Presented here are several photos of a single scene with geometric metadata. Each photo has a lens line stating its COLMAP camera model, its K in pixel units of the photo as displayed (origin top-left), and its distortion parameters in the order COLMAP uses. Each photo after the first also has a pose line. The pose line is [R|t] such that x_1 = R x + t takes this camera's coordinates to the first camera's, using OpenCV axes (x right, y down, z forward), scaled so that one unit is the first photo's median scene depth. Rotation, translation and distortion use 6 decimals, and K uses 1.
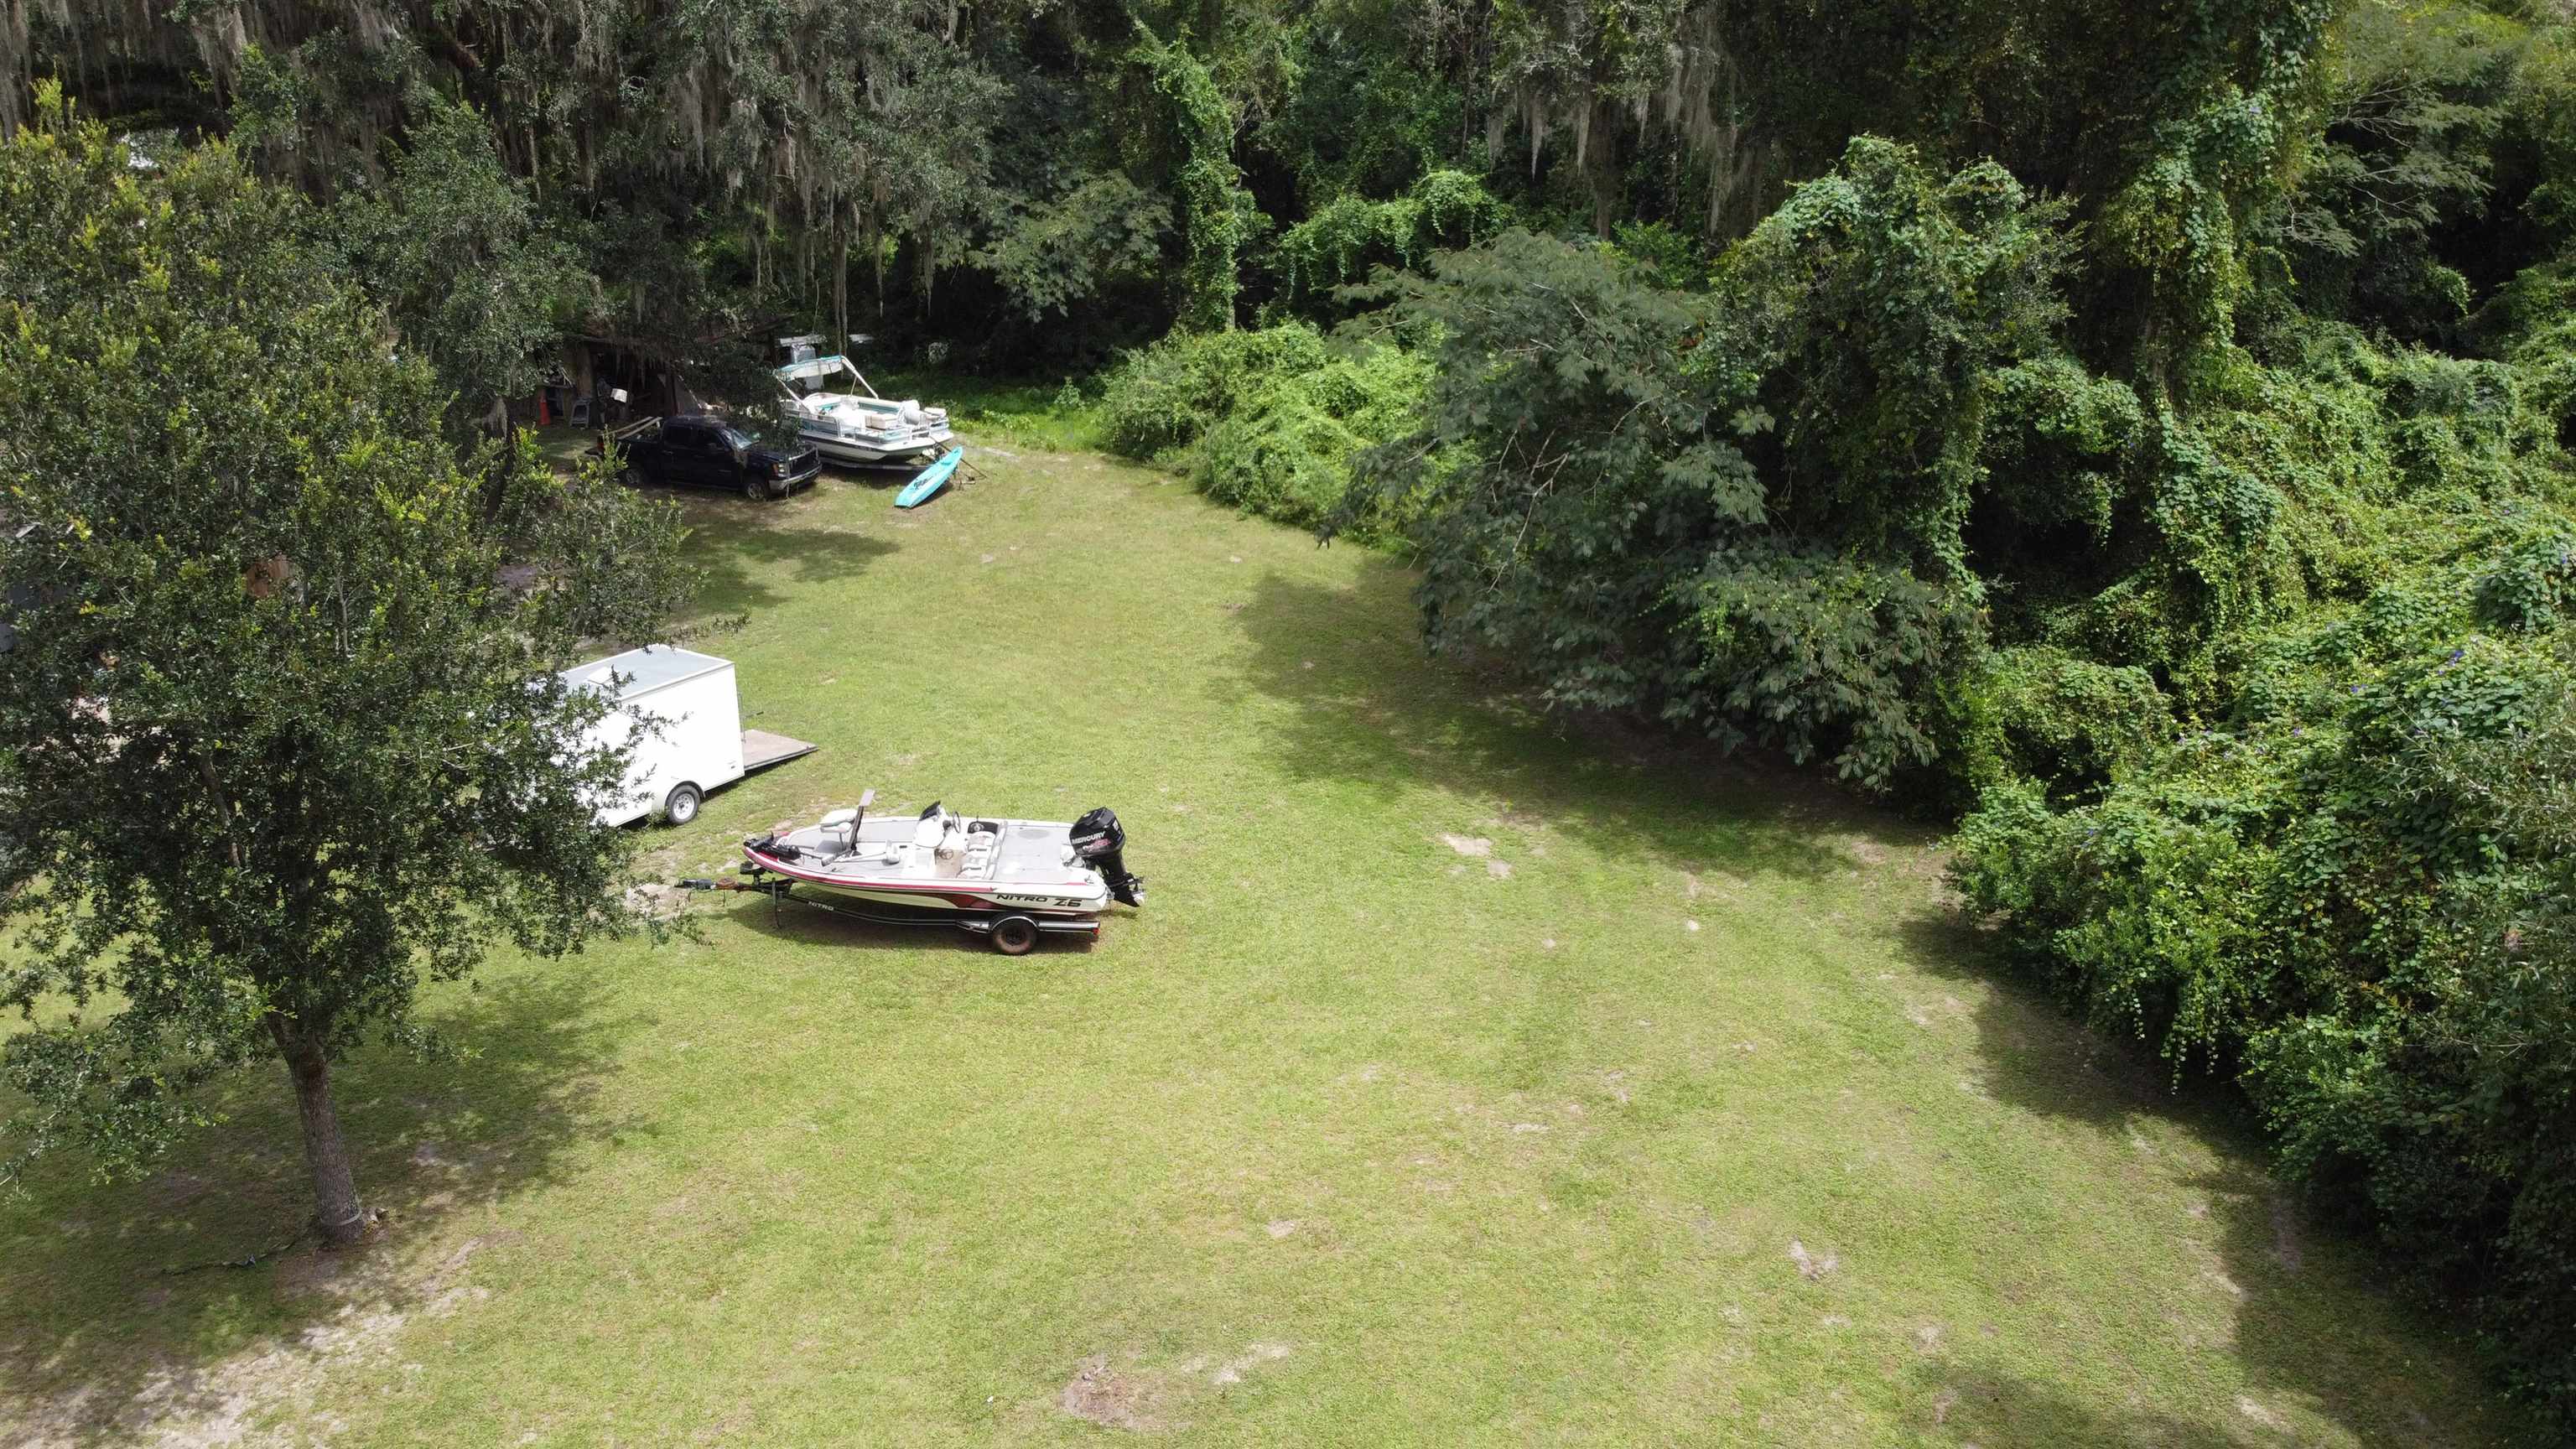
lens RADIAL K [[1959.4, 0, 1283.7], [0, 1959.4, 736.3], [0, 0, 1]] dist [-0.013208, 0.009150]
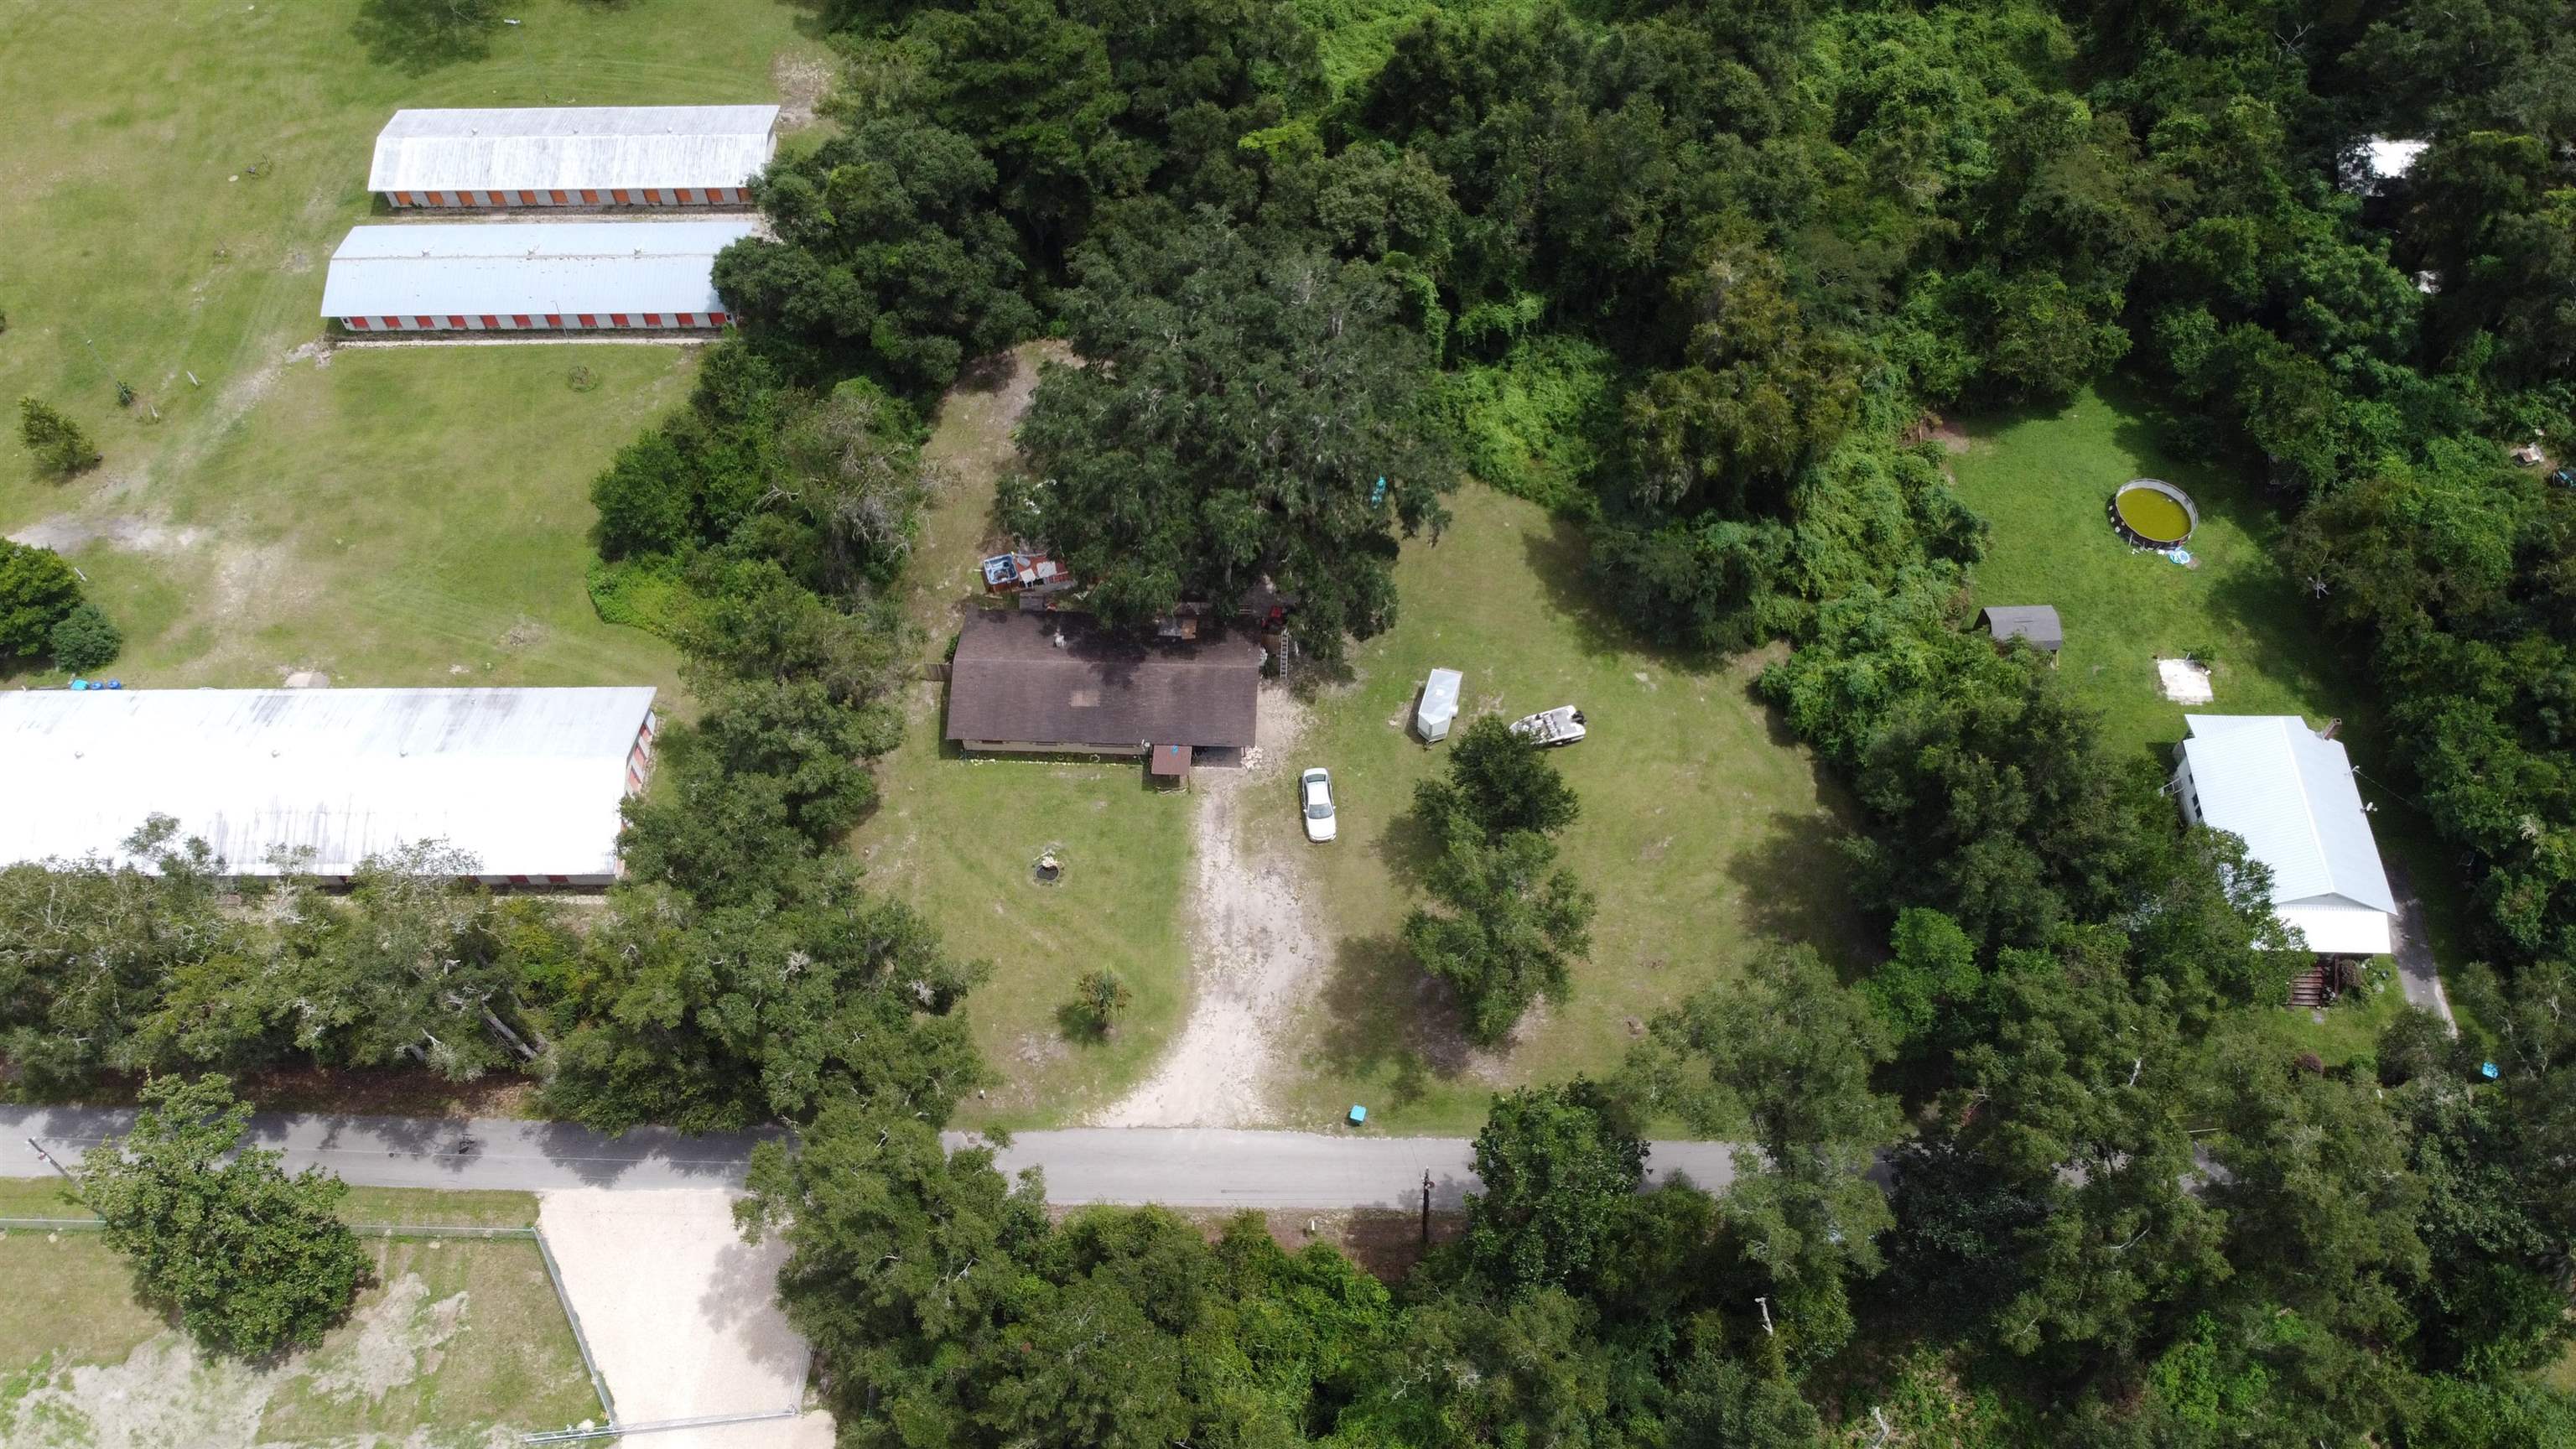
lens RADIAL K [[1959.4, 0, 1285.1], [0, 1959.4, 716.9], [0, 0, 1]] dist [-0.013208, 0.009150]
pose [[0.957825, -0.254981, 0.132496, -1.317727], [0.139702, 0.816144, 0.560707, -2.530359], [-0.251105, -0.518550, 0.817345, -2.462447]]
